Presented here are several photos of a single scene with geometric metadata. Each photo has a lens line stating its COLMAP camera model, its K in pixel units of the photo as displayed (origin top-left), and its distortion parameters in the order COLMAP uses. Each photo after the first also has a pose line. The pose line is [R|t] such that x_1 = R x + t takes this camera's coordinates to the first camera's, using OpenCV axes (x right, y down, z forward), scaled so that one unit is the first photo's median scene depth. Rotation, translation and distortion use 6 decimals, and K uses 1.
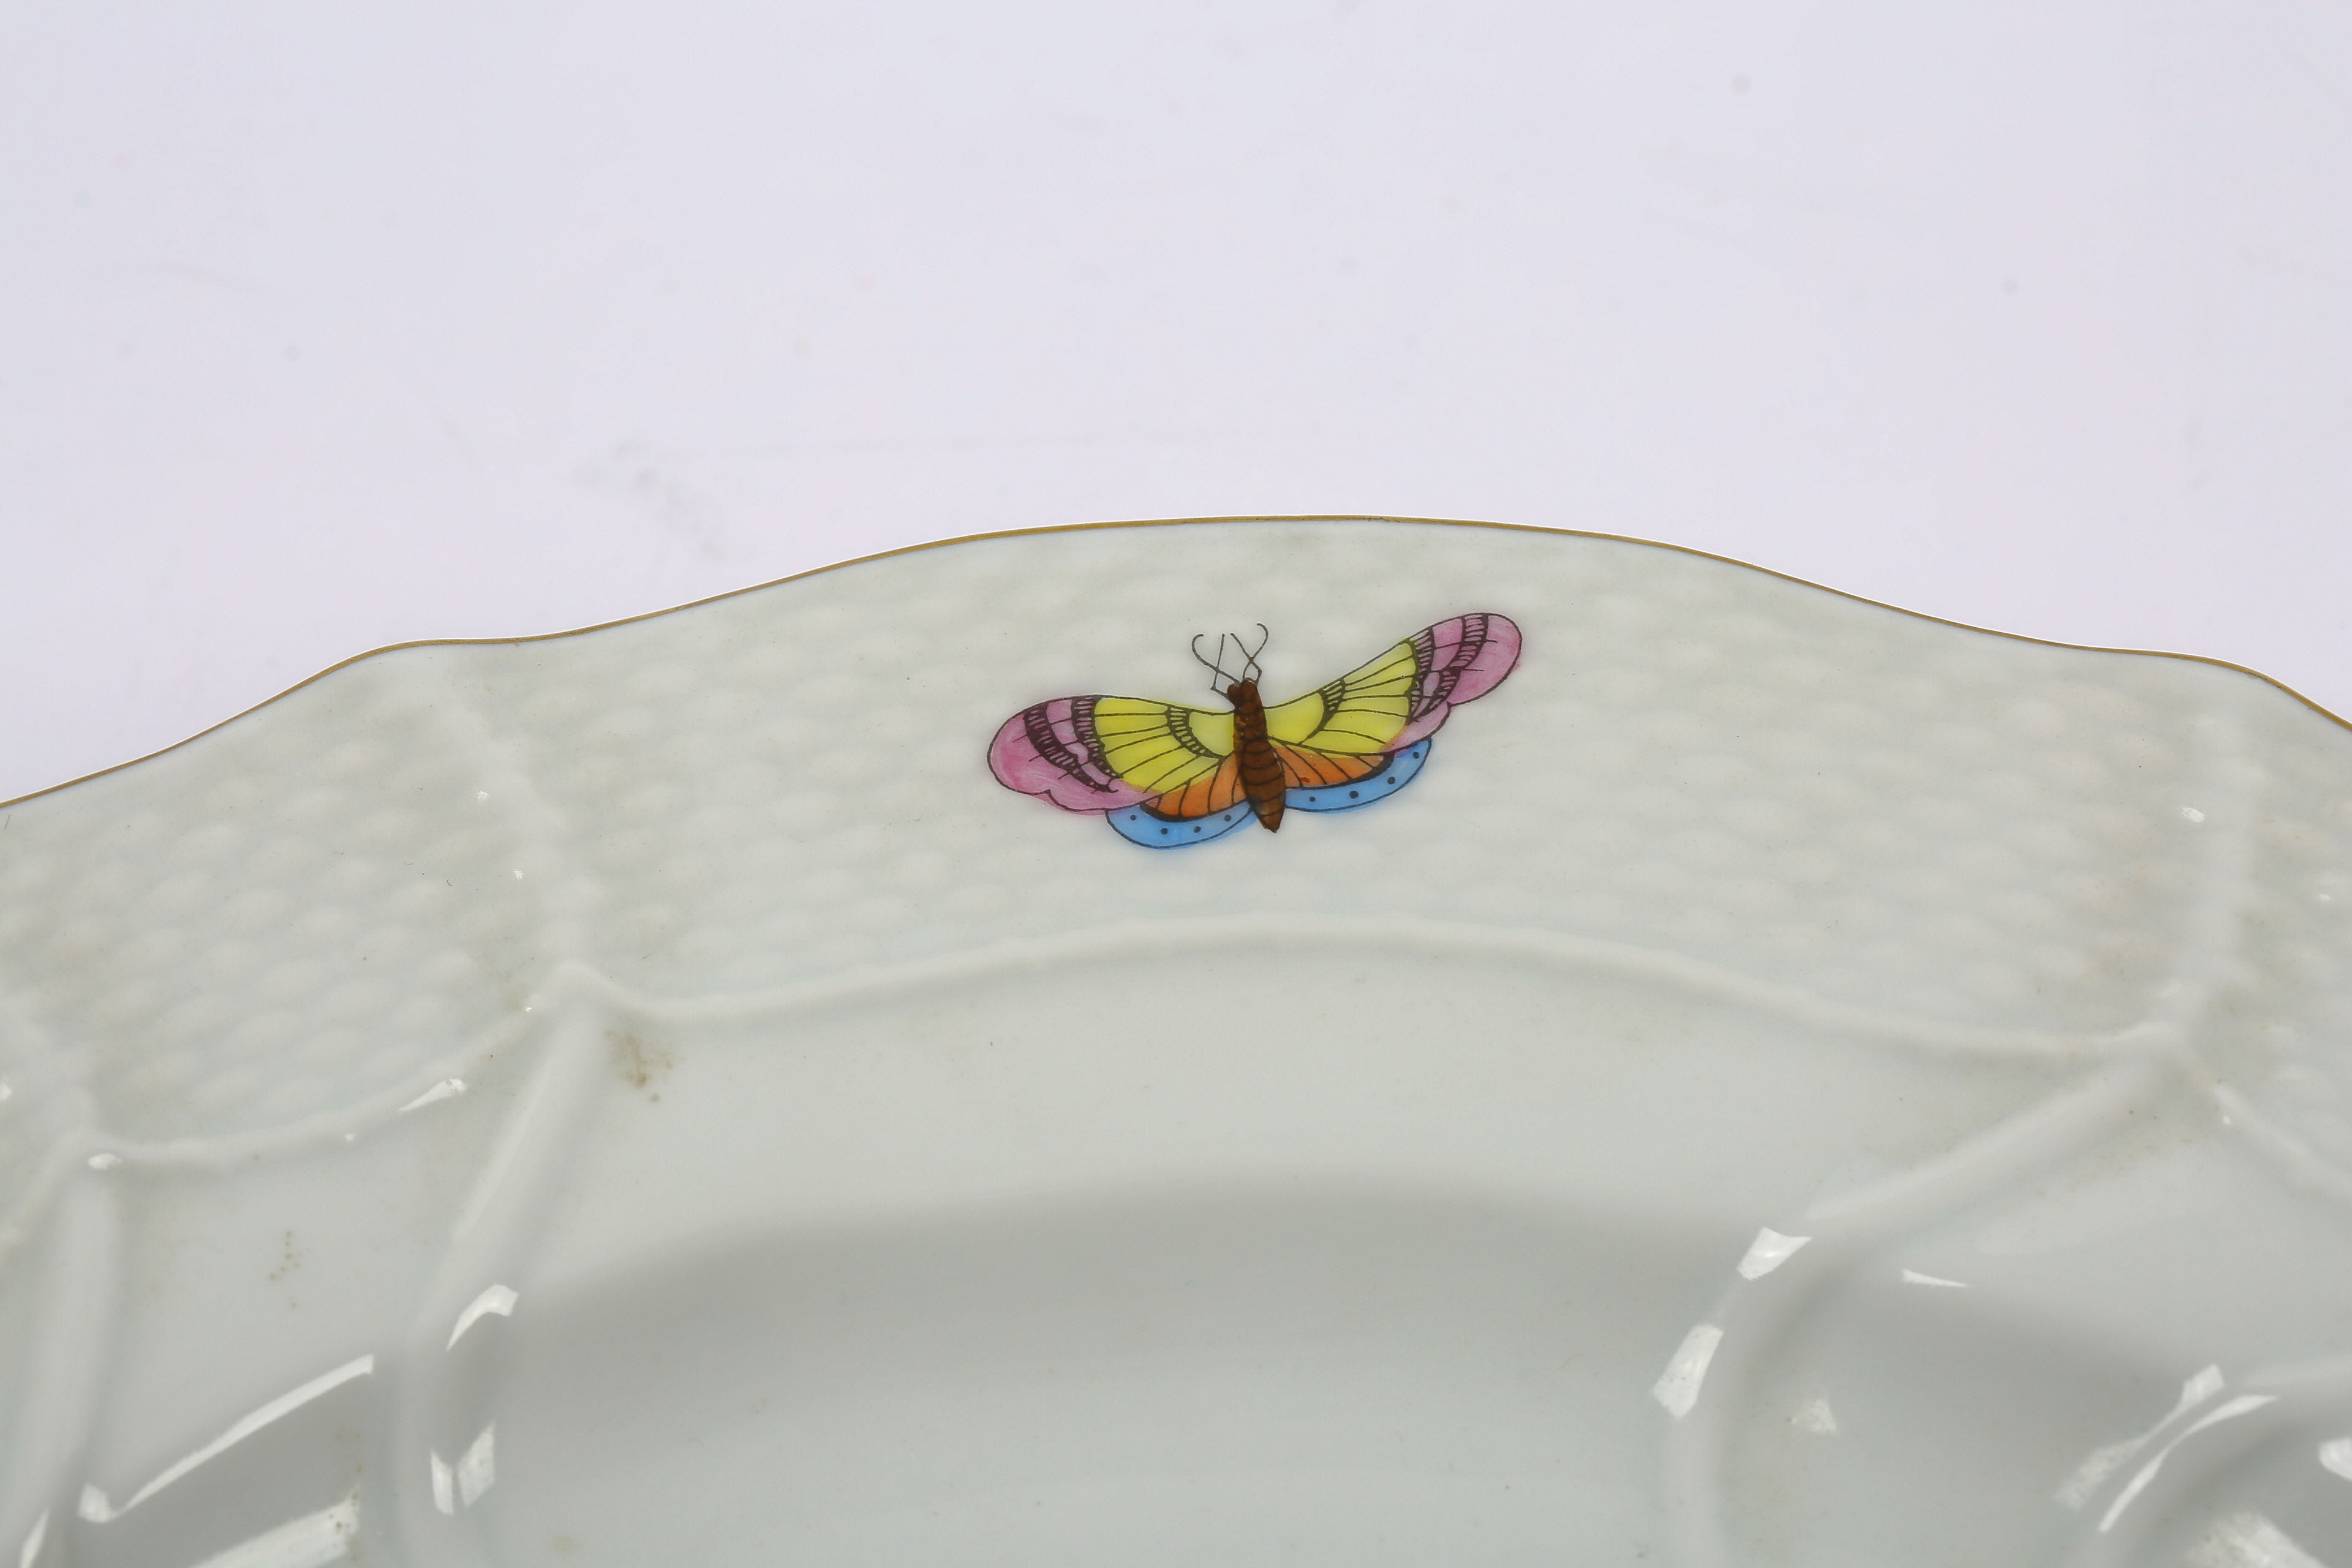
lens RADIAL K [[6658.8, 0, 1183.8], [0, 6658.8, 784.1], [0, 0, 1]] dist [-0.078115, 0.000000]
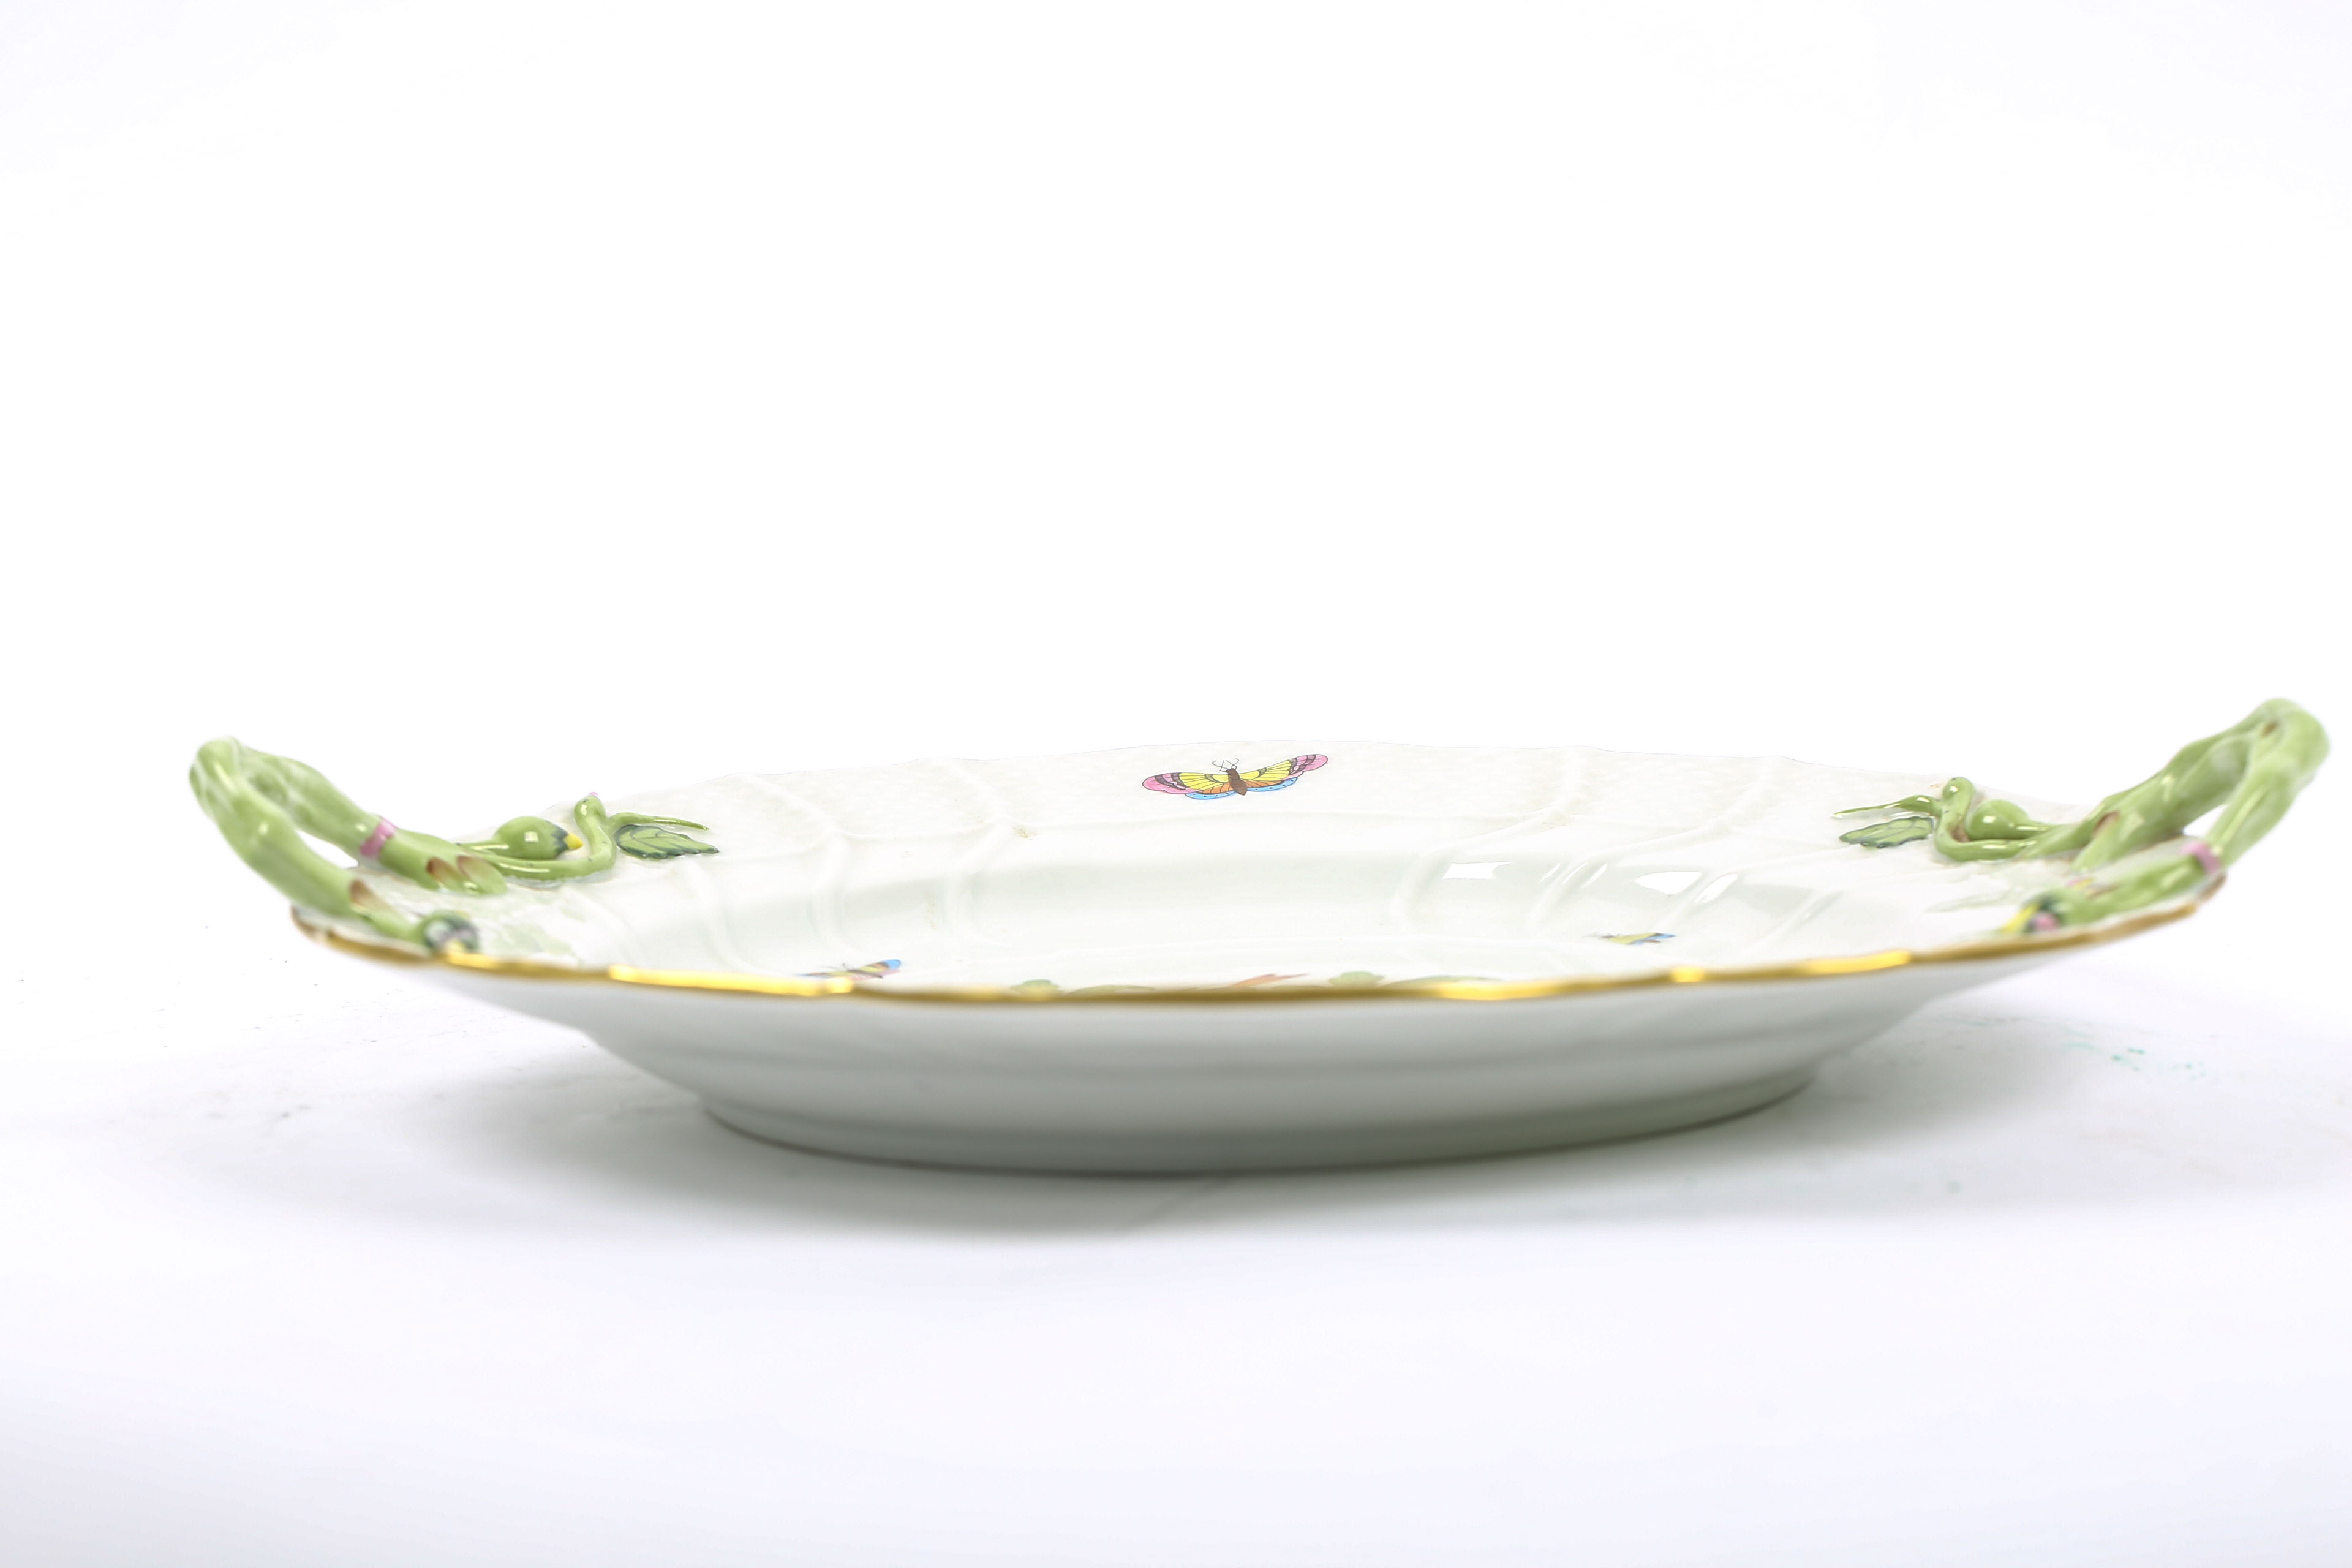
lens RADIAL K [[6658.8, 0, 1170.7], [0, 6658.8, 784.3], [0, 0, 1]] dist [-0.078115, 0.000000]
pose [[0.999582, -0.020230, 0.020652, -0.076442], [0.028870, 0.735681, -0.676712, 1.932928], [-0.001504, 0.677026, 0.735958, -1.104717]]
